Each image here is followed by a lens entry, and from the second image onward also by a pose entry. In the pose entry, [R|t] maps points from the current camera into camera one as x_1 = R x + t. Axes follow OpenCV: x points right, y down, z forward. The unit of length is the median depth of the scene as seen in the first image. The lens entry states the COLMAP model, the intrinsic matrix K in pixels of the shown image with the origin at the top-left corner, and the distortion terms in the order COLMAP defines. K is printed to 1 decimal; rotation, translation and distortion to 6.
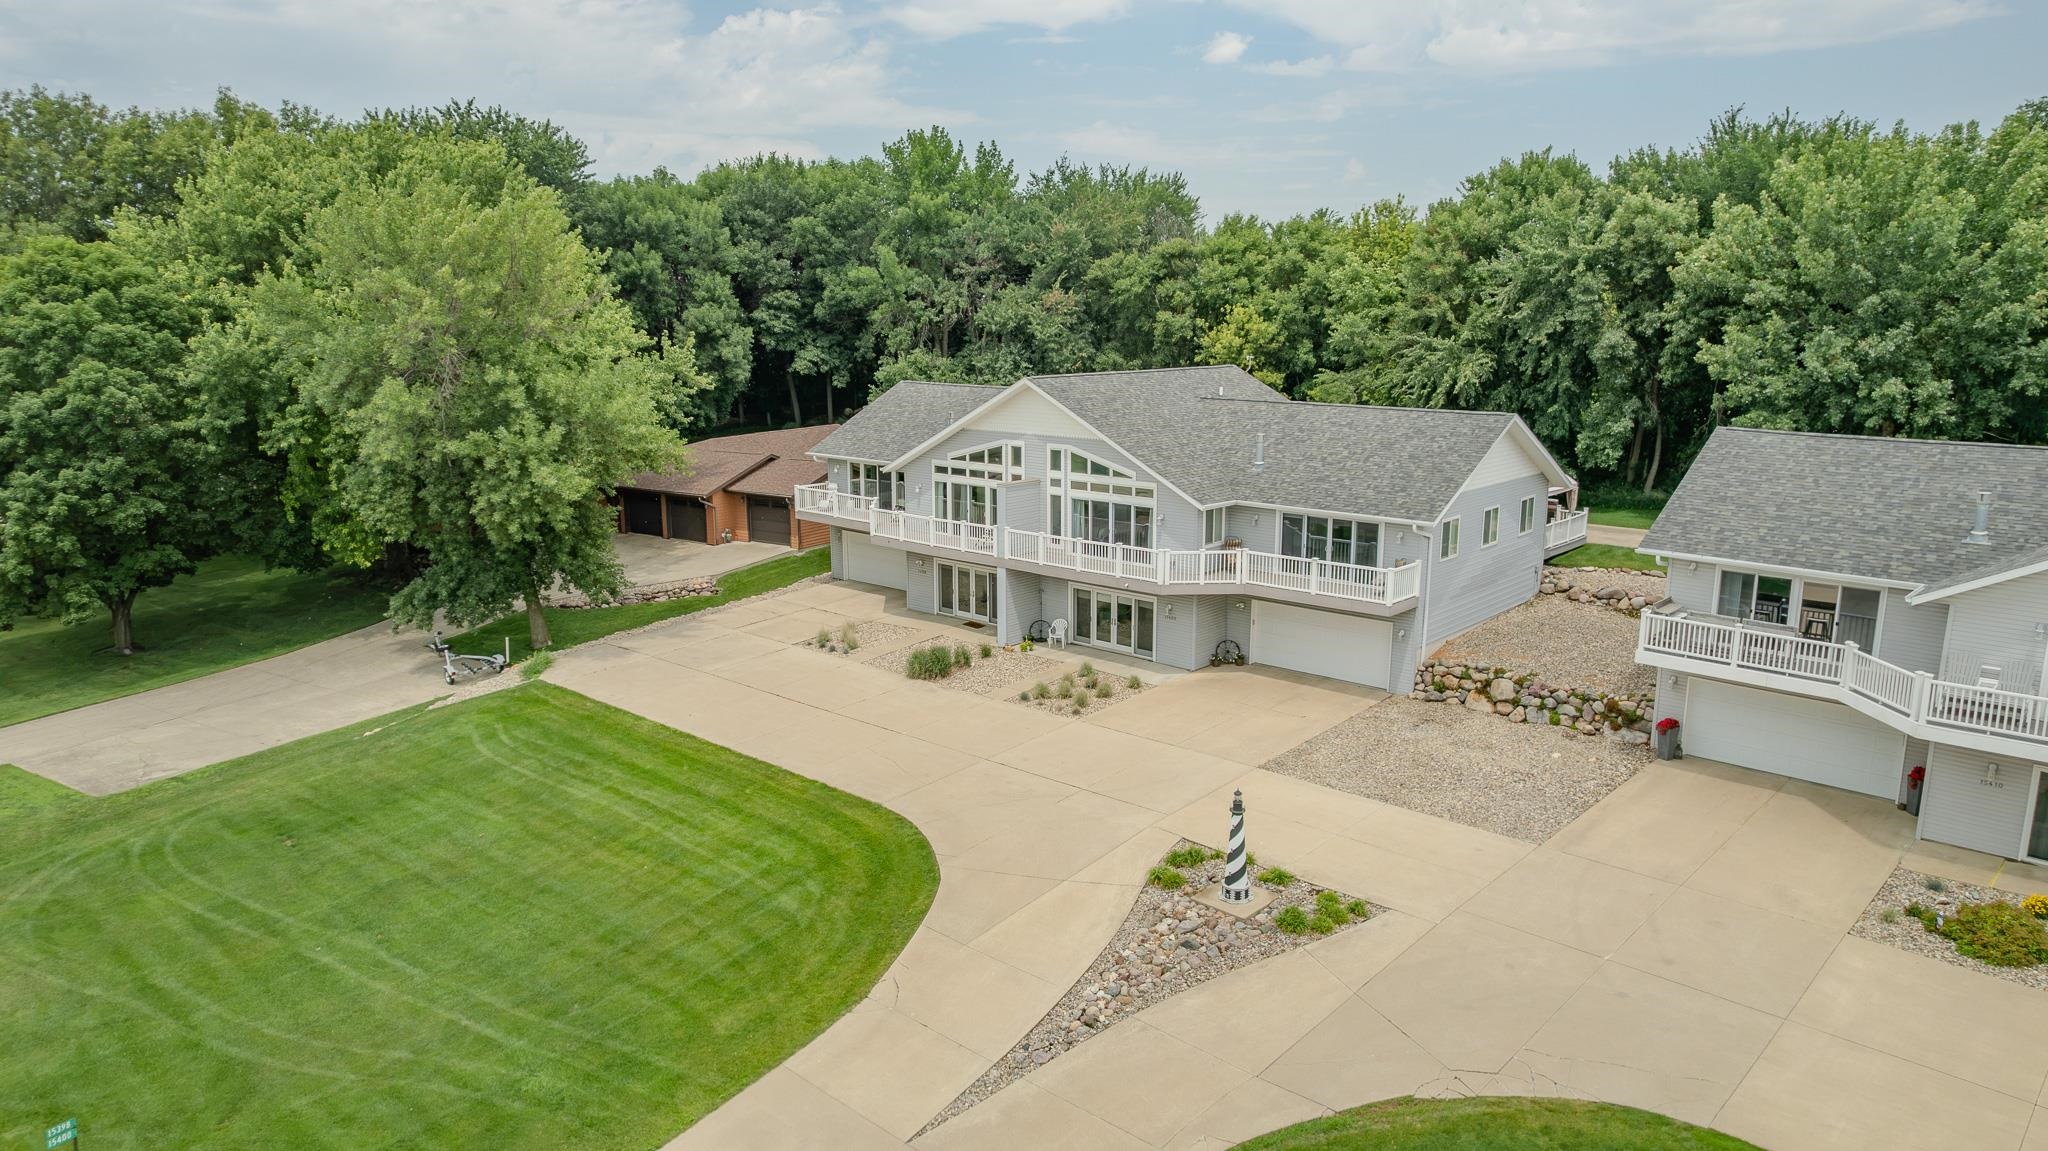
lens RADIAL K [[1314.6, 0, 1025.6], [0, 1314.6, 578.4], [0, 0, 1]] dist [-0.067019, 0.055432]
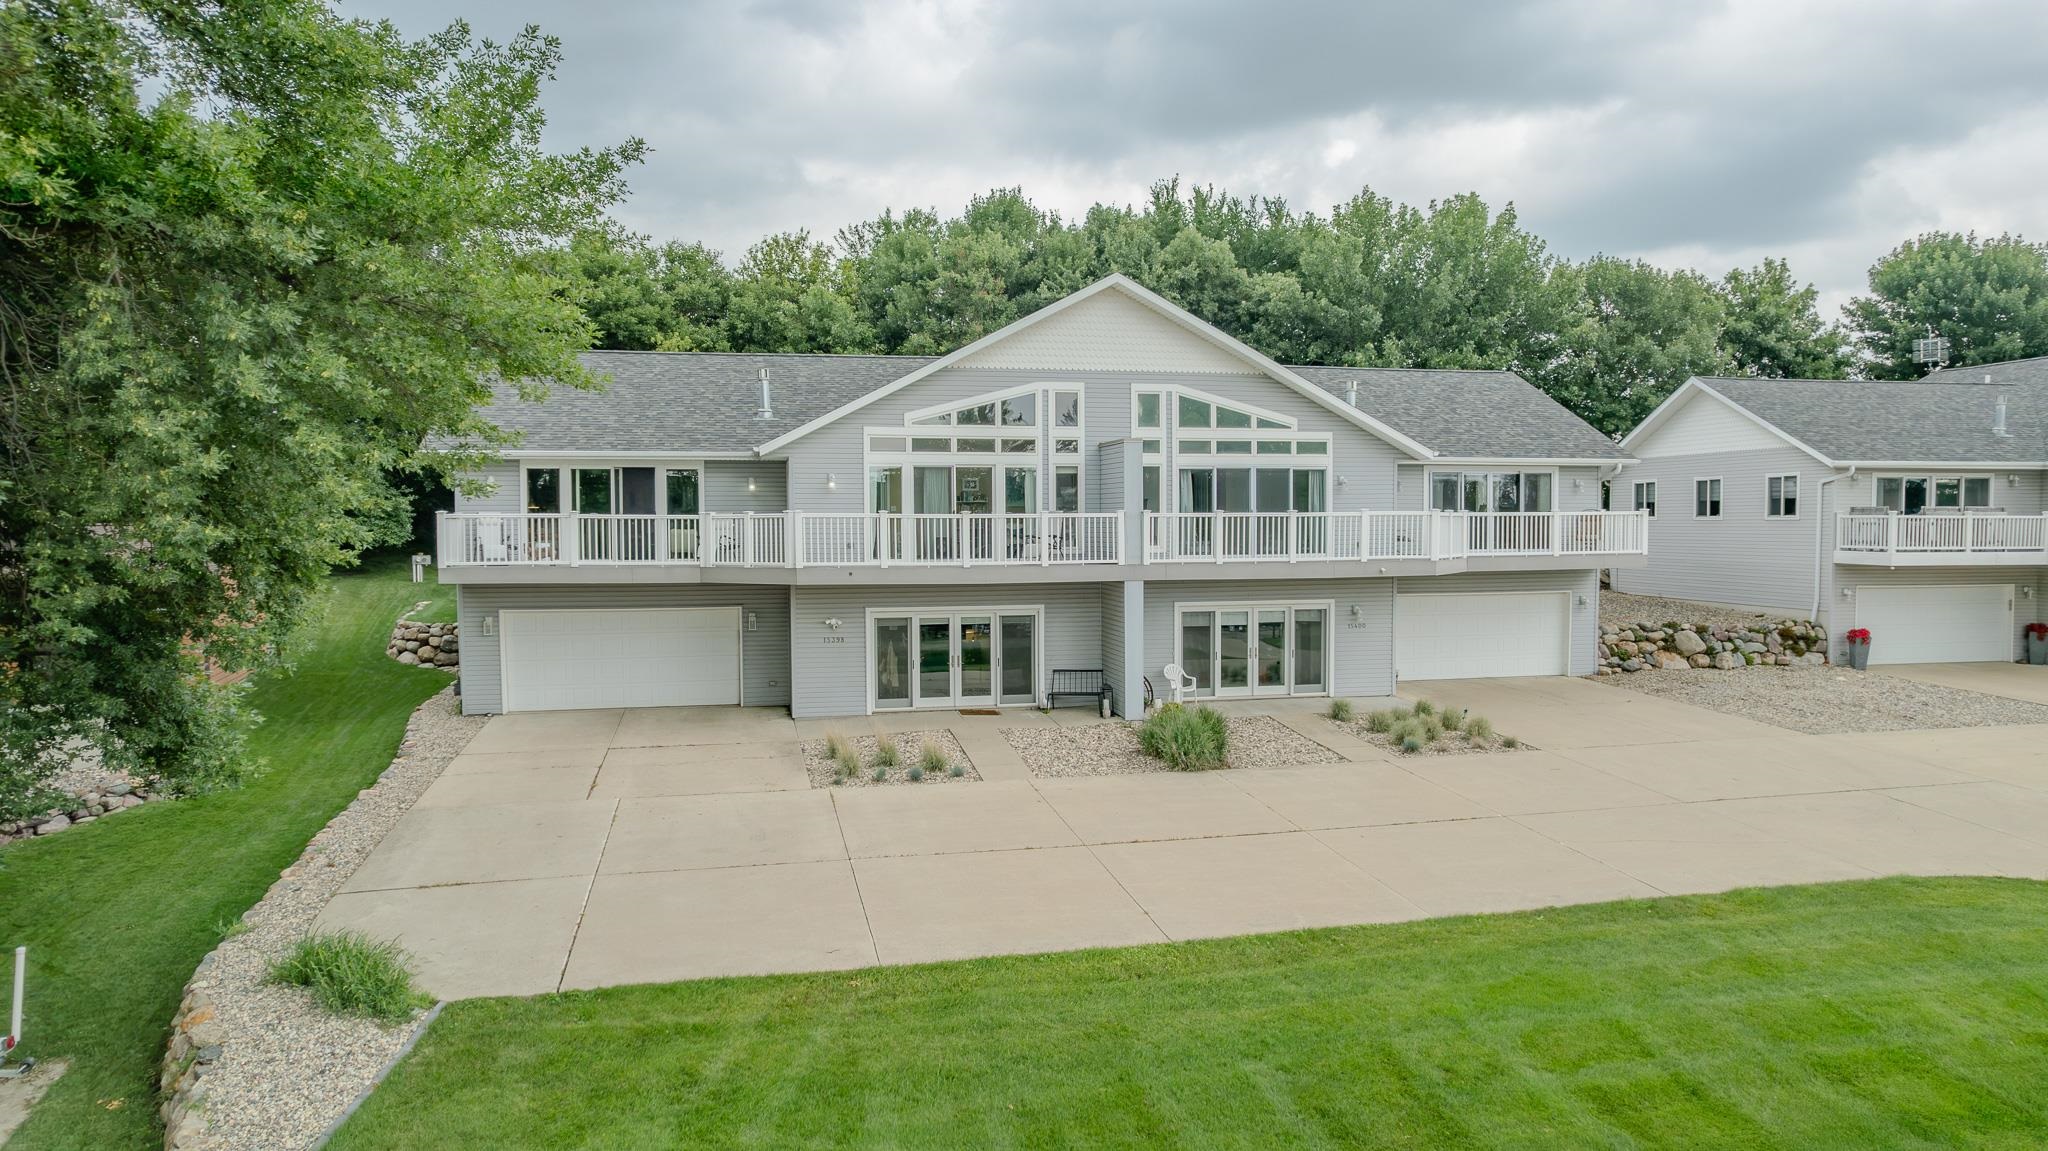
lens RADIAL K [[1314.6, 0, 1038.3], [0, 1314.6, 570.7], [0, 0, 1]] dist [-0.067019, 0.055432]
pose [[0.574225, -0.031744, 0.818082, -0.525688], [0.170595, 0.981953, -0.081641, 0.027759], [-0.800727, 0.186441, 0.569277, 0.701877]]
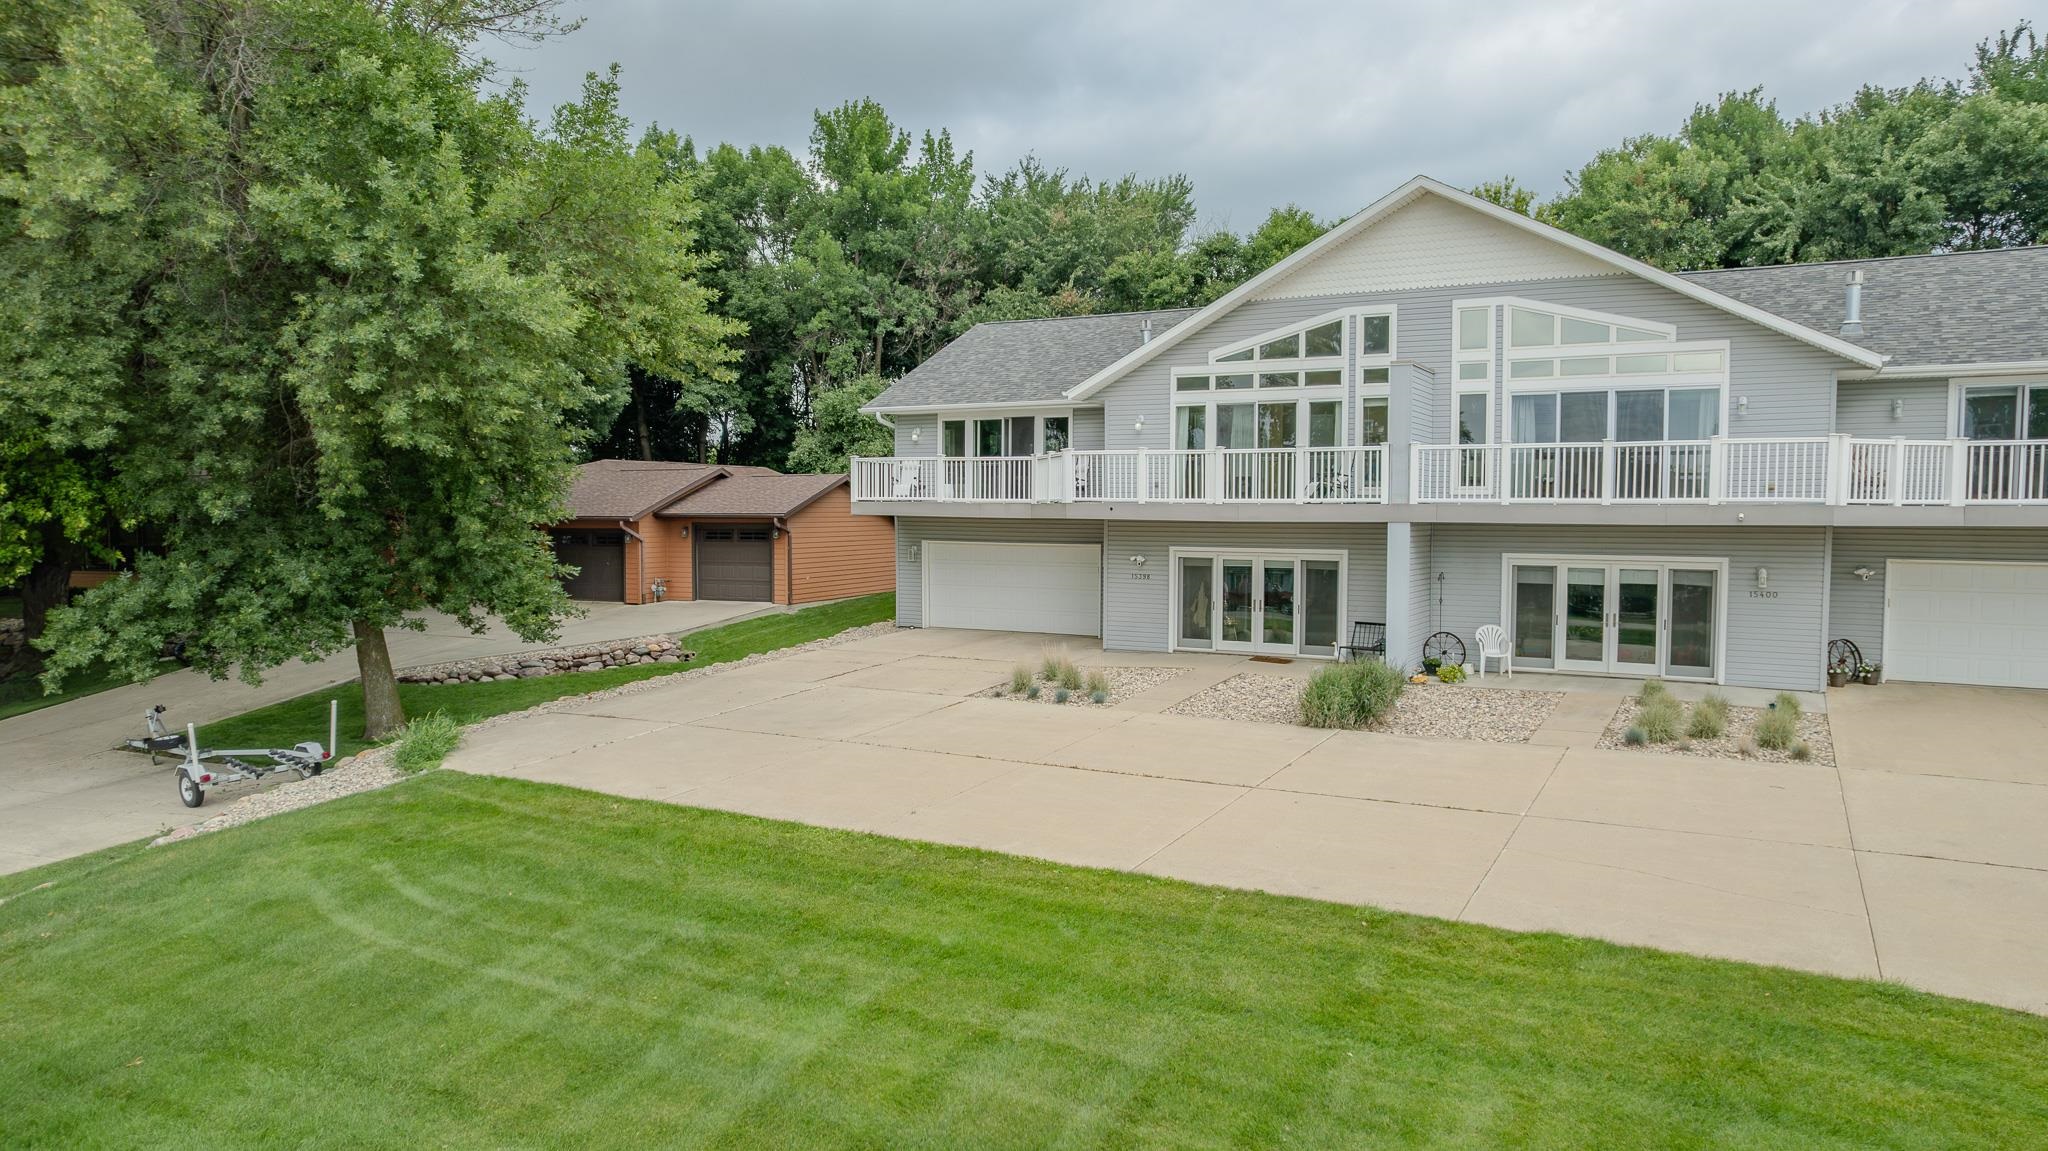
lens RADIAL K [[1314.6, 0, 1029.7], [0, 1314.6, 578.6], [0, 0, 1]] dist [-0.067019, 0.055432]
pose [[0.976293, -0.006571, 0.216351, -0.274245], [0.039223, 0.988362, -0.146976, 0.084061], [-0.212868, 0.151978, 0.965189, 0.537361]]
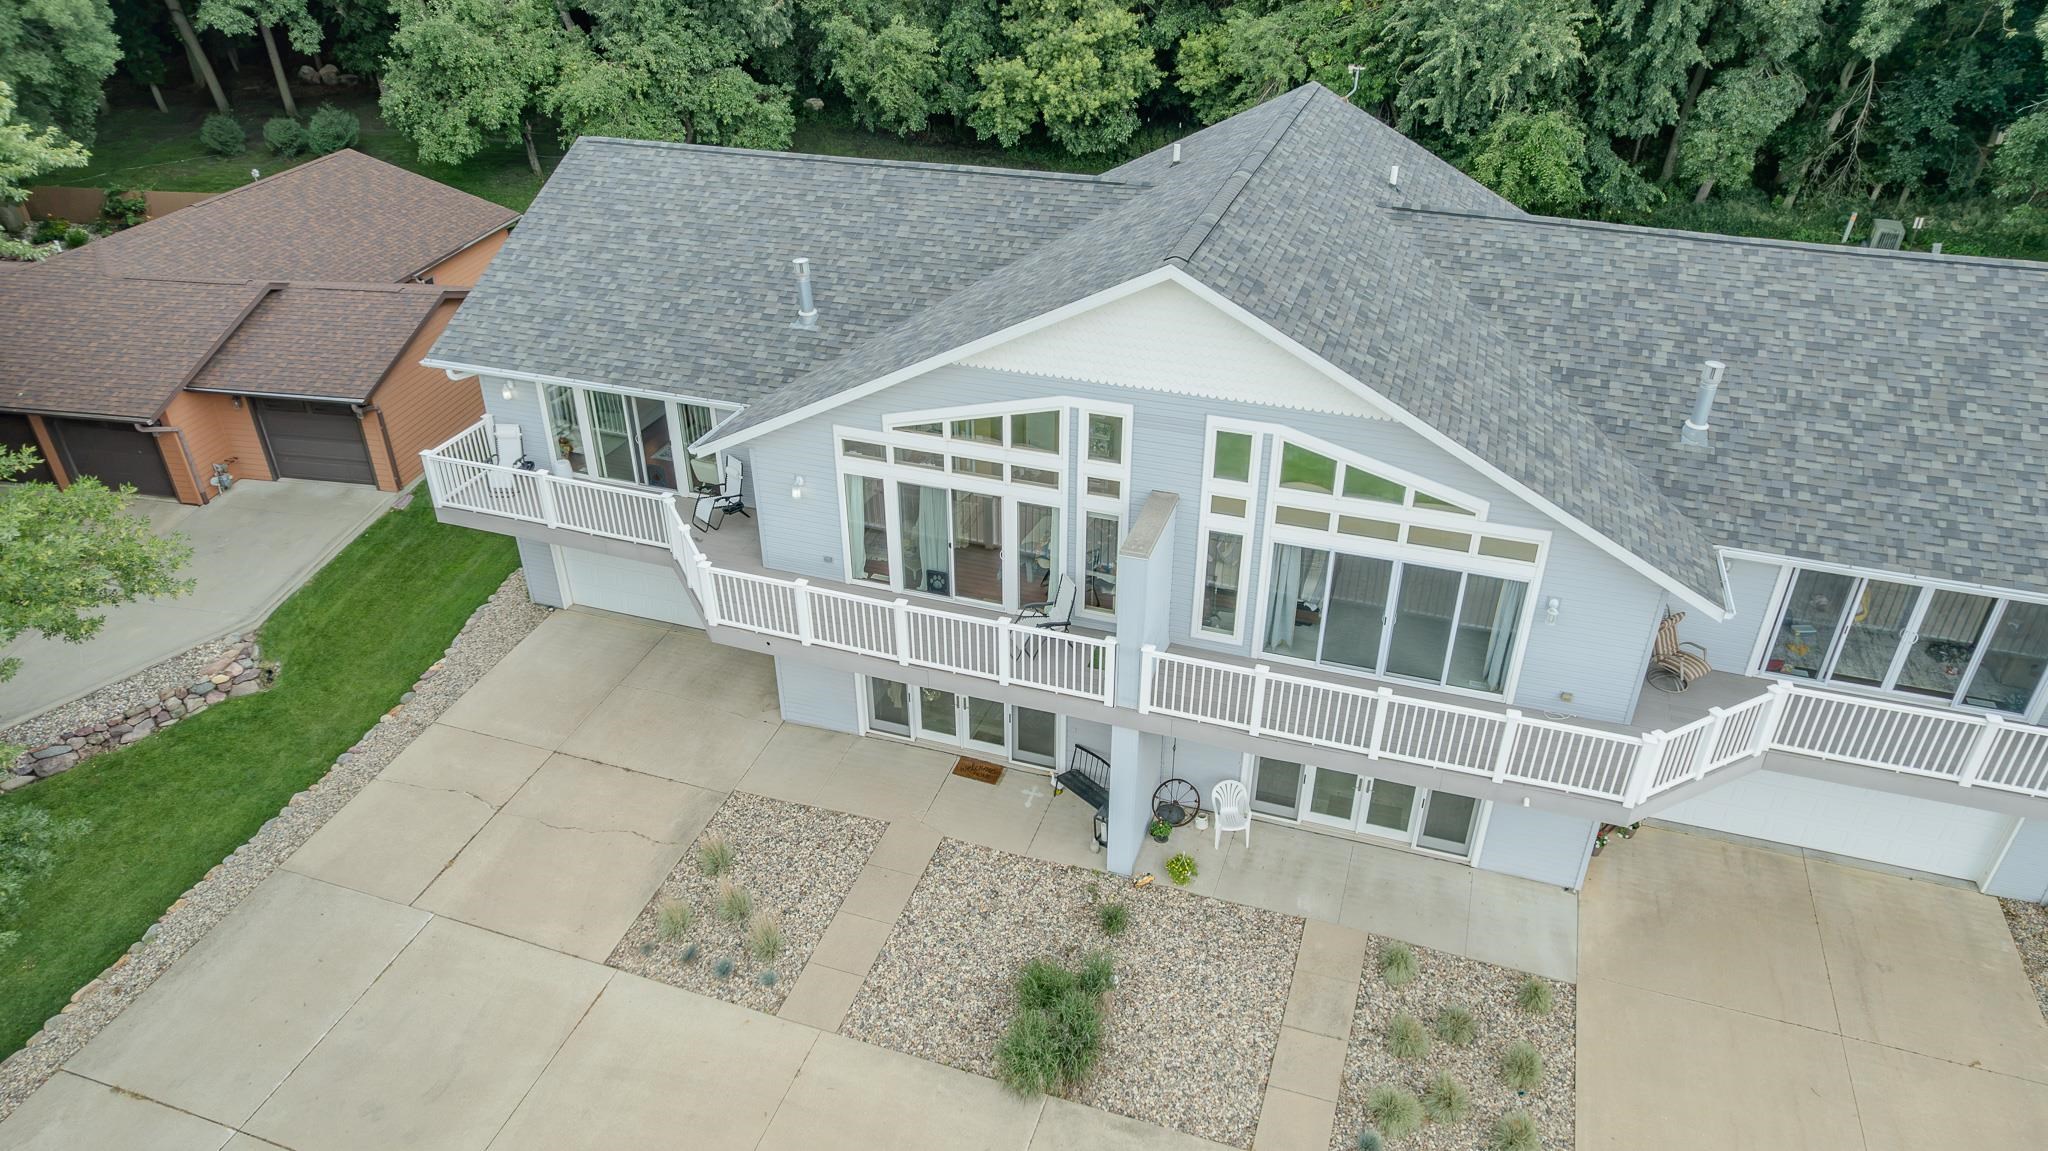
lens RADIAL K [[1314.6, 0, 1030.4], [0, 1314.6, 581.6], [0, 0, 1]] dist [-0.067019, 0.055432]
pose [[0.918561, -0.203441, 0.338906, -0.178444], [0.078503, 0.934197, 0.348014, -0.199612], [-0.387405, -0.293067, 0.874087, 0.664321]]
